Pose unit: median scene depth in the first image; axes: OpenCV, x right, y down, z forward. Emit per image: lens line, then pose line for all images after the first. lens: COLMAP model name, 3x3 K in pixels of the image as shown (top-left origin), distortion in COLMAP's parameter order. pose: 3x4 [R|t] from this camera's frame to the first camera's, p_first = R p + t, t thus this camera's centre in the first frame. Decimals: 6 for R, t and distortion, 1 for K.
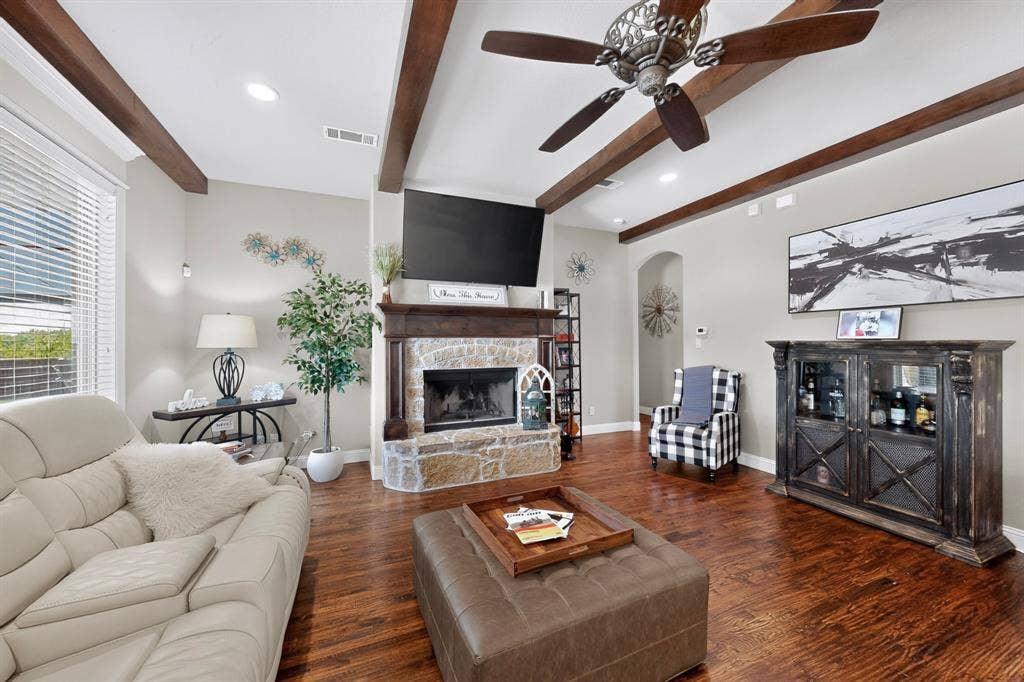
lens RADIAL K [[384.9, 0, 510.2], [0, 384.9, 340.2], [0, 0, 1]] dist [0.001671, 0.000224]
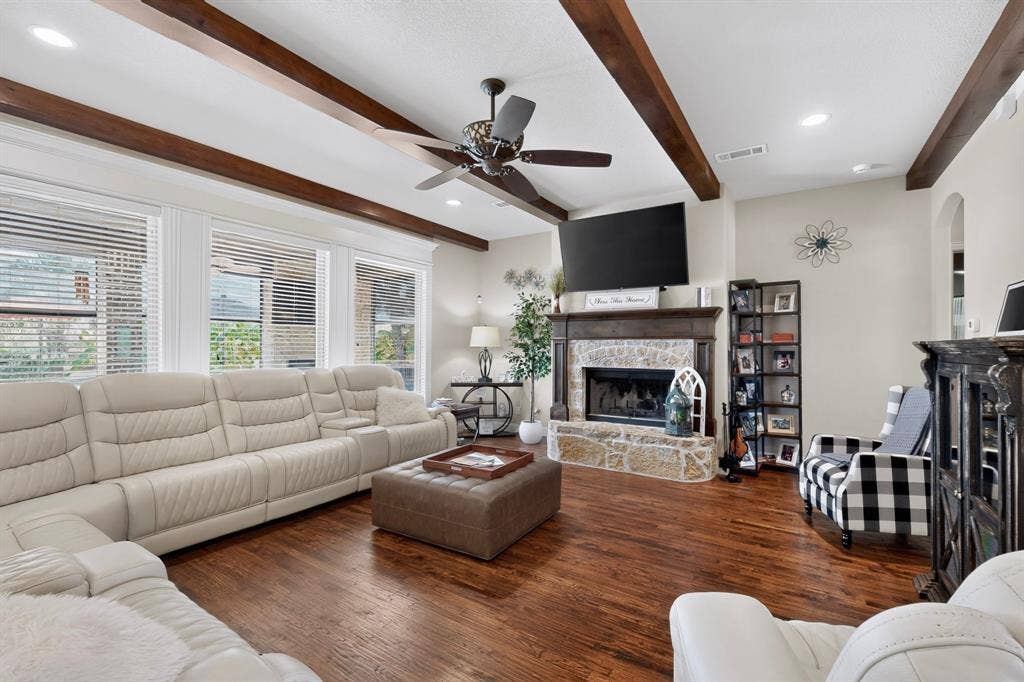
lens RADIAL K [[444.3, 0, 511.2], [0, 444.3, 339.5], [0, 0, 1]] dist [0.003541, -0.000036]
pose [[0.558124, -0.004647, -0.829745, 0.795915], [0.002823, 0.999989, -0.003701, -0.002650], [0.829753, -0.000277, 0.558131, 0.051191]]
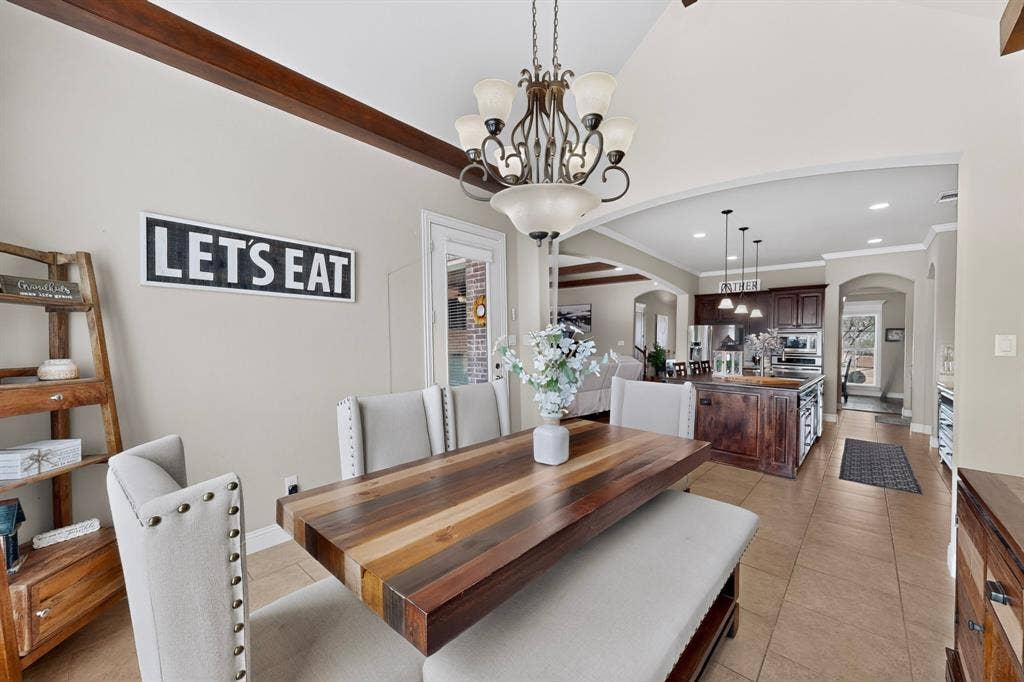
lens RADIAL K [[384.9, 0, 513.0], [0, 384.9, 344.5], [0, 0, 1]] dist [0.001671, 0.000224]
pose [[0.911843, 0.014170, 0.410295, -0.715691], [-0.021974, 0.999656, 0.014311, -0.009337], [-0.409951, -0.022066, 0.911840, -1.558620]]
